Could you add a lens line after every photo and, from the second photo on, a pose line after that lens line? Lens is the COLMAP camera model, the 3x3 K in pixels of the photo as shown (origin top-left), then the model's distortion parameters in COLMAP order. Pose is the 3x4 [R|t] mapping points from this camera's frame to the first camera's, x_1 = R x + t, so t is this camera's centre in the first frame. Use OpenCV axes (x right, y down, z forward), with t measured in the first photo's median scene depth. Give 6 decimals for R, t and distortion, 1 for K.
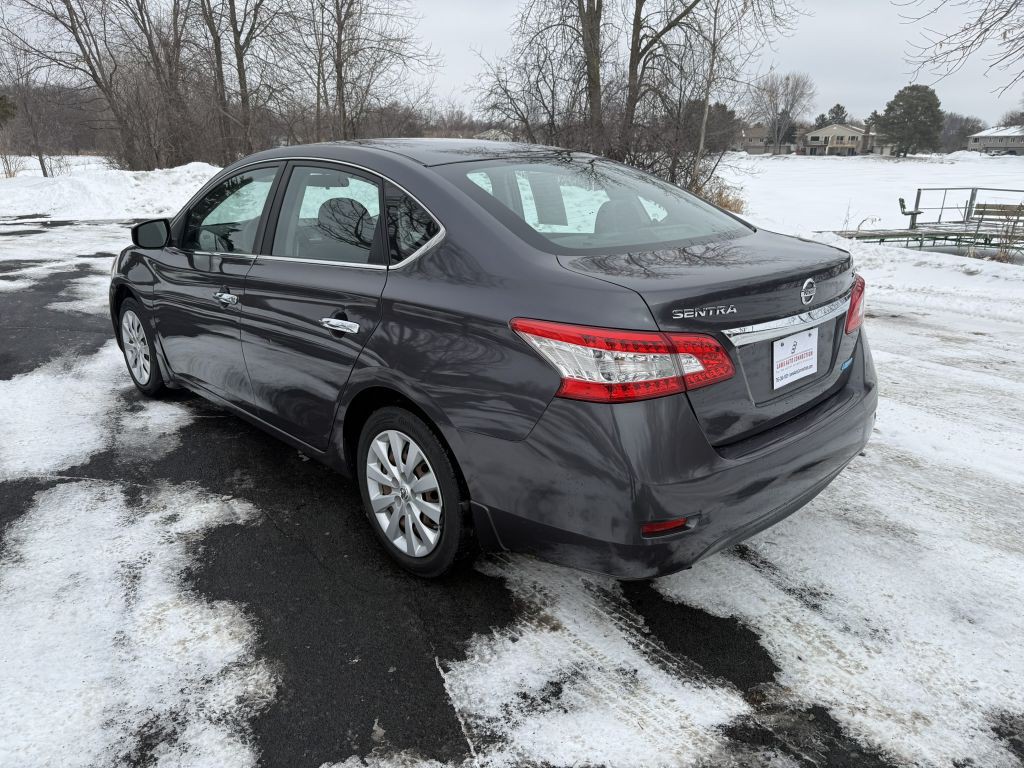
lens RADIAL K [[720.4, 0, 508.6], [0, 720.4, 388.0], [0, 0, 1]] dist [-0.004670, -0.000141]
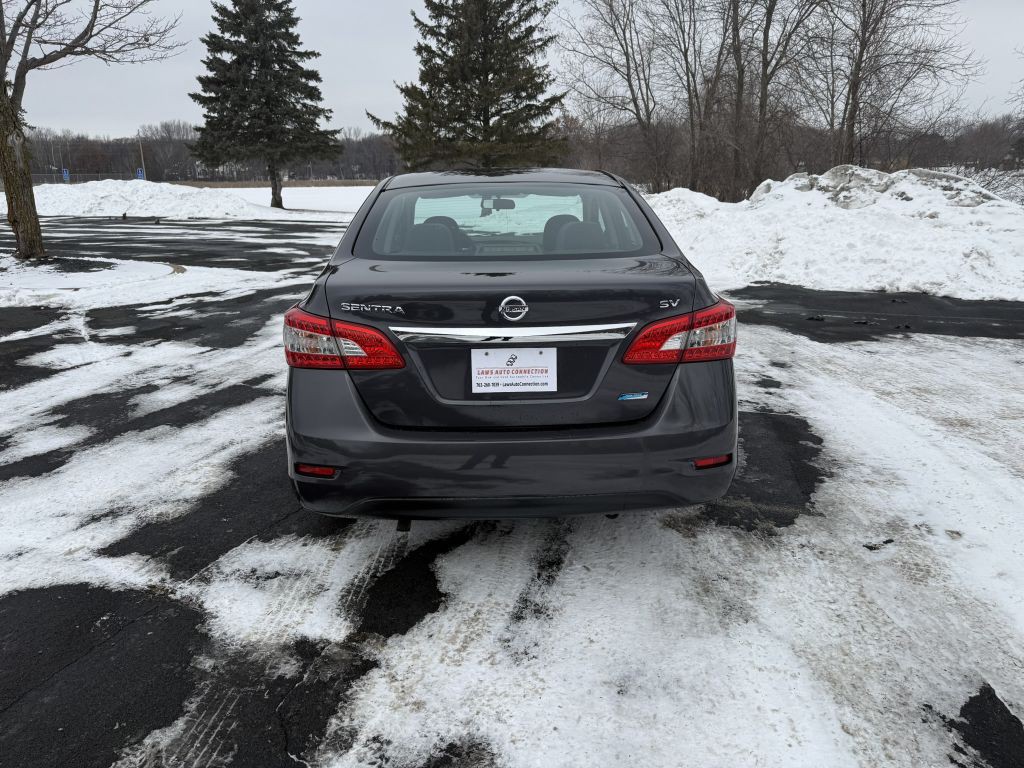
lens RADIAL K [[718.1, 0, 512.0], [0, 718.1, 384.0], [0, 0, 1]] dist [0.034663, -0.045299]
pose [[0.748946, 0.166470, -0.641379, 1.046607], [-0.190341, 0.981183, 0.032403, -0.054024], [0.634704, 0.097813, 0.766540, 0.186500]]
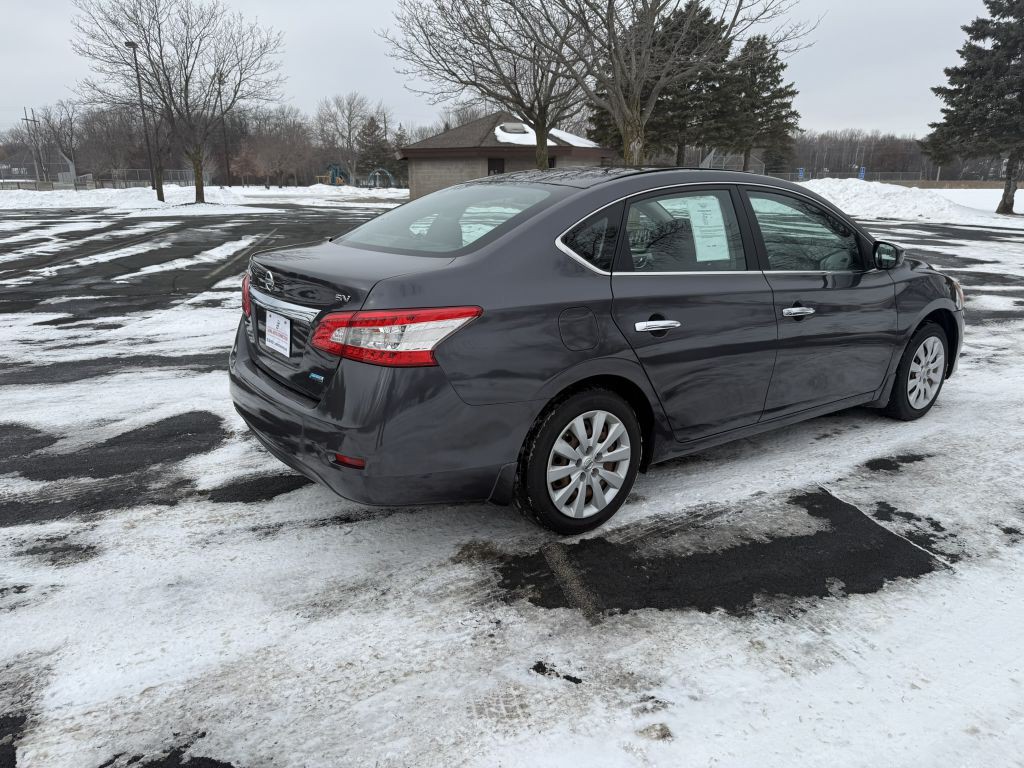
lens RADIAL K [[721.7, 0, 508.8], [0, 721.7, 384.4], [0, 0, 1]] dist [0.035005, -0.051041]
pose [[-0.131105, 0.259195, -0.956885, 1.567690], [-0.307774, 0.906882, 0.287820, -0.446358], [0.942383, 0.332239, -0.039123, 1.428112]]
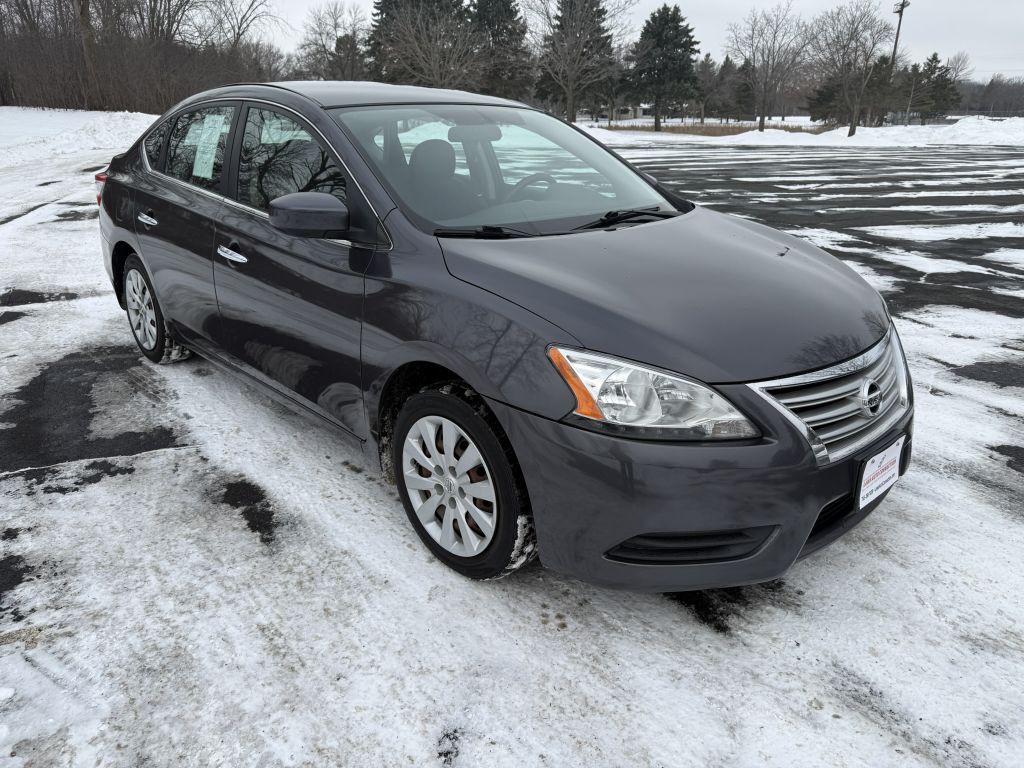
lens RADIAL K [[739.5, 0, 514.1], [0, 739.5, 364.5], [0, 0, 1]] dist [0.006888, -0.014738]
pose [[-0.999865, -0.001814, -0.016361, -0.492329], [-0.011142, 0.806170, 0.591579, -0.967093], [0.012117, 0.591682, -0.806081, 3.084842]]
